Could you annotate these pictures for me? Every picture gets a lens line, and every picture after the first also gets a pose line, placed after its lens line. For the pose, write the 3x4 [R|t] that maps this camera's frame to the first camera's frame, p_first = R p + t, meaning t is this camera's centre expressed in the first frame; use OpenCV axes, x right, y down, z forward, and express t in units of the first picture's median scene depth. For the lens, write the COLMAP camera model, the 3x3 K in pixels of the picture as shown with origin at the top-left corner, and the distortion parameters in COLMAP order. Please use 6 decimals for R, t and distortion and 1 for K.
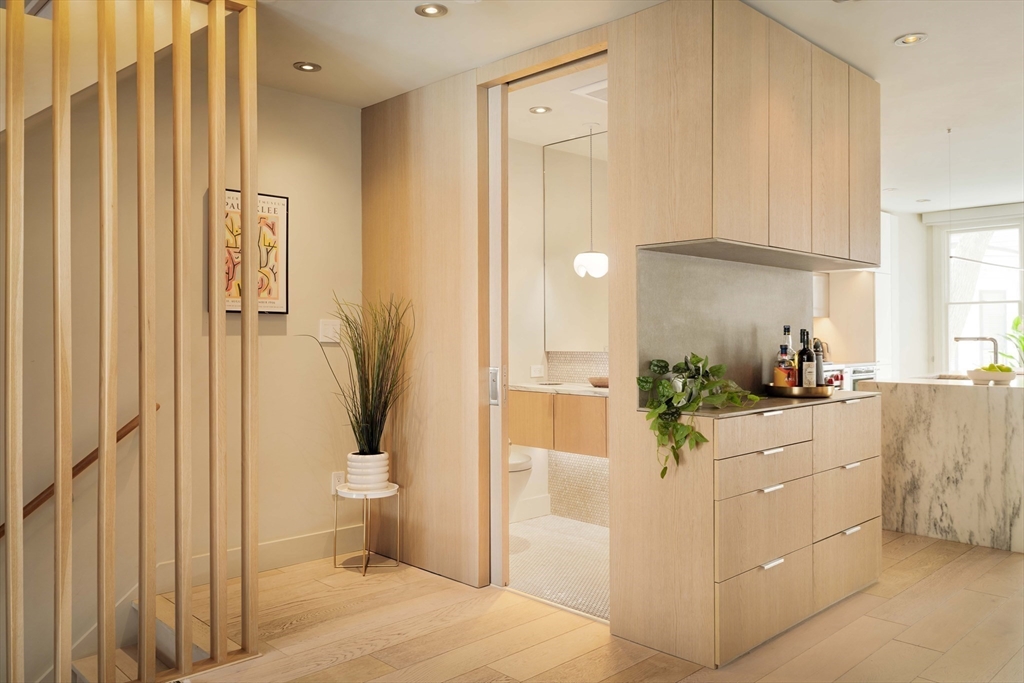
lens RADIAL K [[790.2, 0, 510.9], [0, 790.2, 336.3], [0, 0, 1]] dist [0.002747, -0.000870]
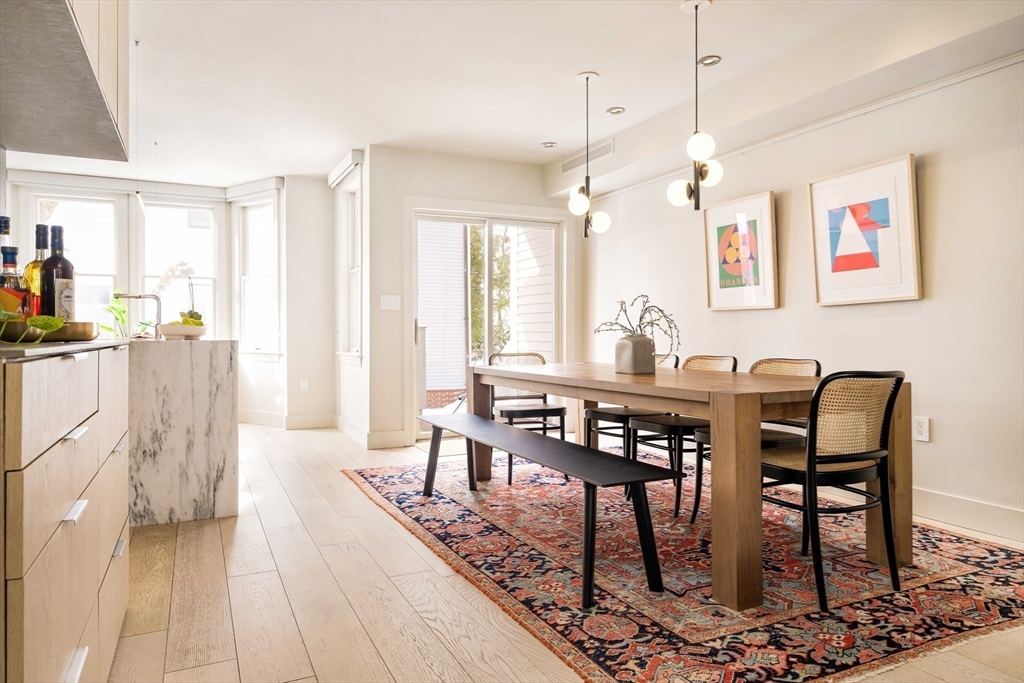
lens RADIAL K [[641.6, 0, 511.9], [0, 641.6, 331.5], [0, 0, 1]] dist [0.004112, -0.000217]
pose [[0.315667, 0.006435, 0.948848, 0.032758], [0.000402, 0.999976, -0.006915, 0.067100], [-0.948870, 0.002564, 0.315657, 0.493603]]
